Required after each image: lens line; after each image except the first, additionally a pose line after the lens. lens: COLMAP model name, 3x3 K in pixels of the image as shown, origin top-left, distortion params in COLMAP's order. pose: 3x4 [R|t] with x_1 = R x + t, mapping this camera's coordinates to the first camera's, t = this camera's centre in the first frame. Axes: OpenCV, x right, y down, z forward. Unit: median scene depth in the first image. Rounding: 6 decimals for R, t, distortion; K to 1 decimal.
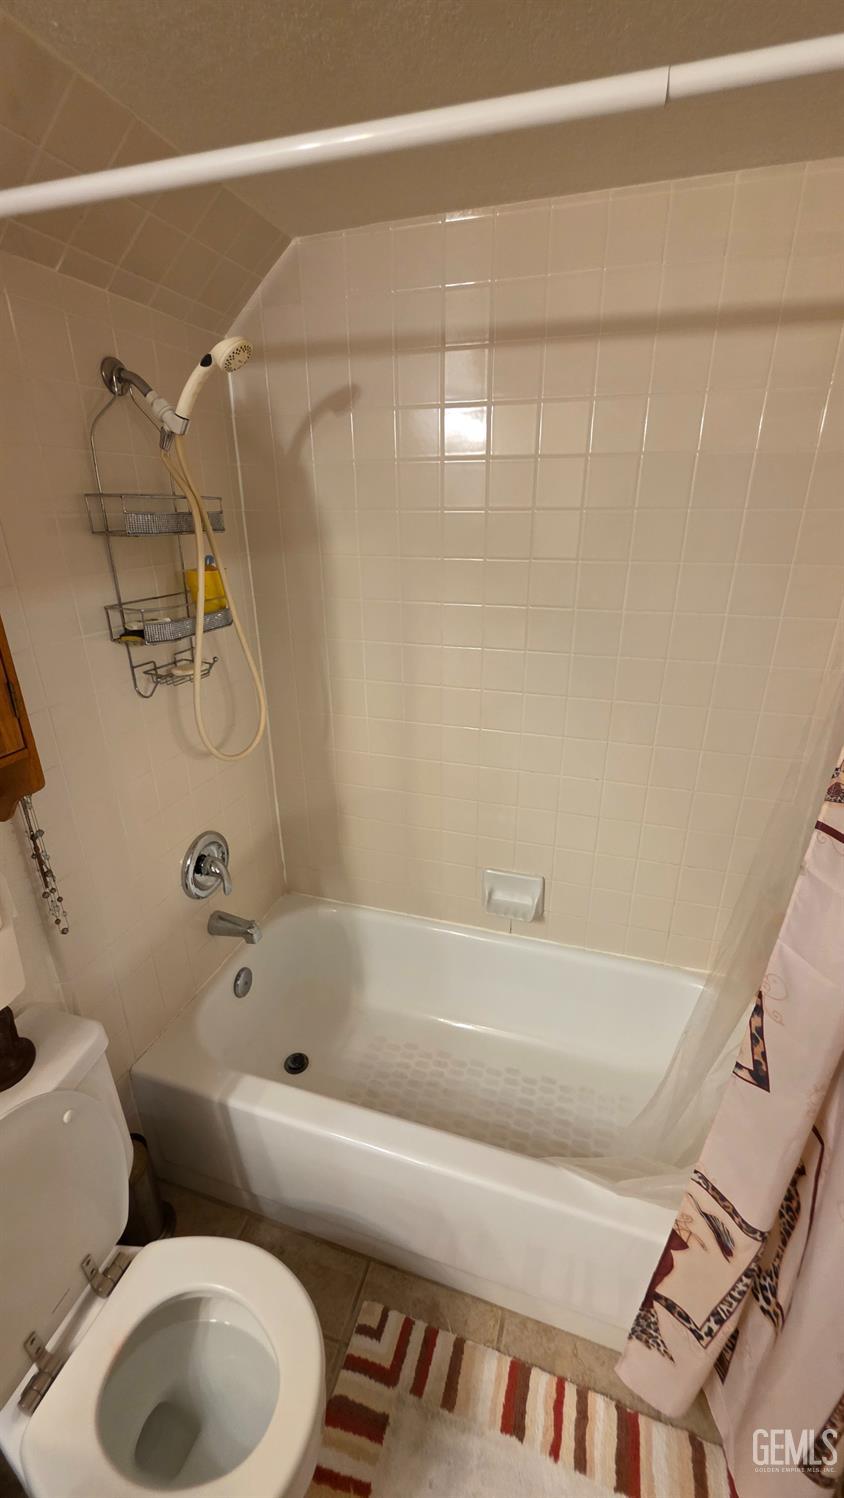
lens RADIAL K [[607.5, 0, 428.3], [0, 607.5, 749.0], [0, 0, 1]] dist [-0.001635, -0.000647]
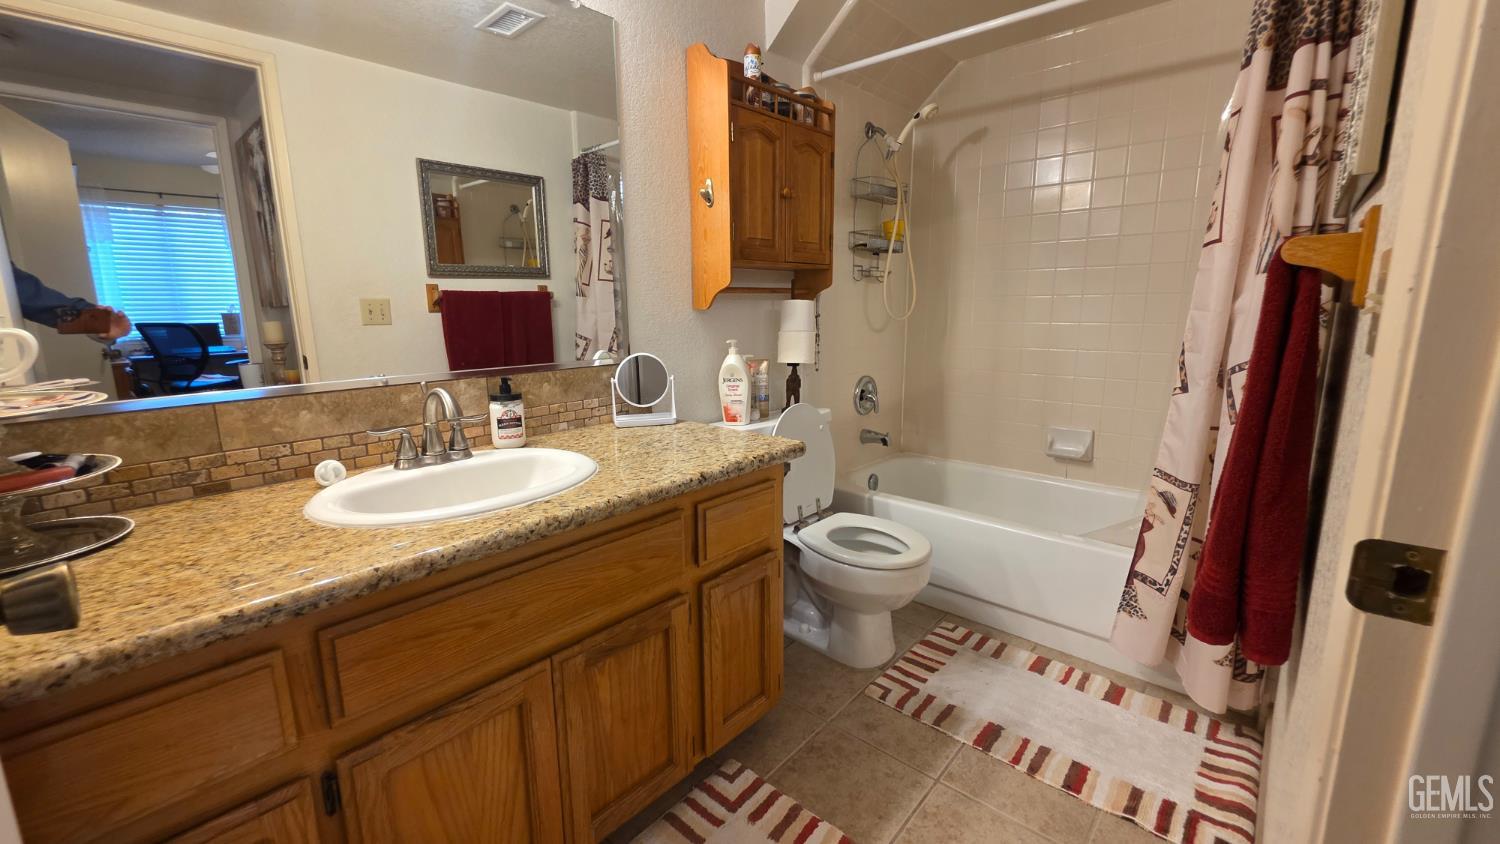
lens RADIAL K [[608.3, 0, 748.2], [0, 608.3, 420.6], [0, 0, 1]] dist [-0.001635, -0.000647]
pose [[0.910554, 0.073966, -0.406719, 0.042259], [-0.151945, 0.974876, -0.162881, 0.750008], [0.384452, 0.210111, 0.898916, -0.826316]]
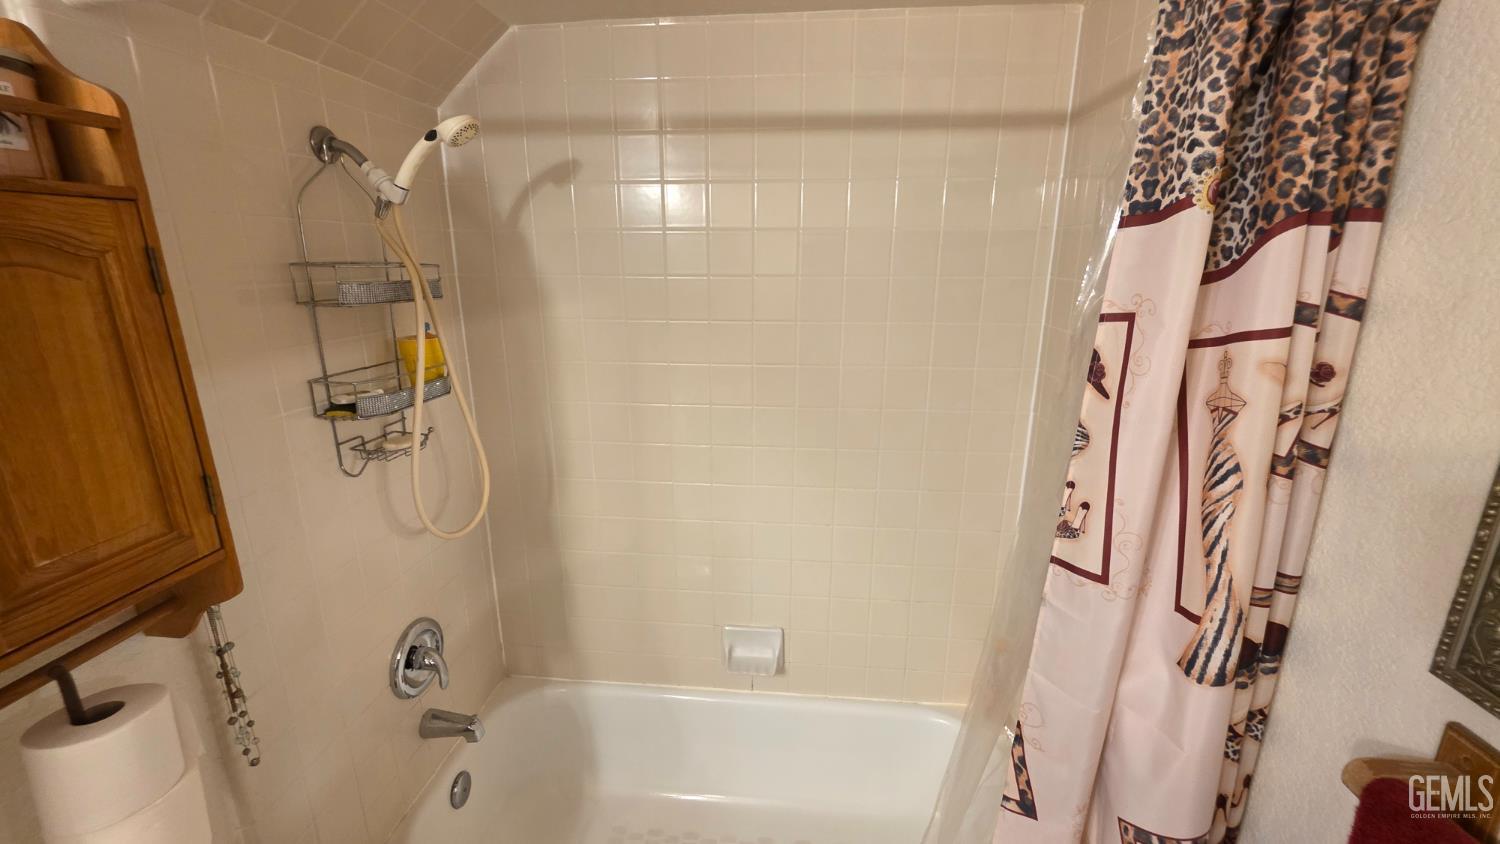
lens RADIAL K [[608.3, 0, 748.2], [0, 608.3, 420.6], [0, 0, 1]] dist [-0.001635, -0.000647]
pose [[0.978812, -0.046578, 0.199395, -0.066426], [0.070544, 0.990877, -0.114830, -0.021717], [-0.192227, 0.126463, 0.973168, -0.009730]]
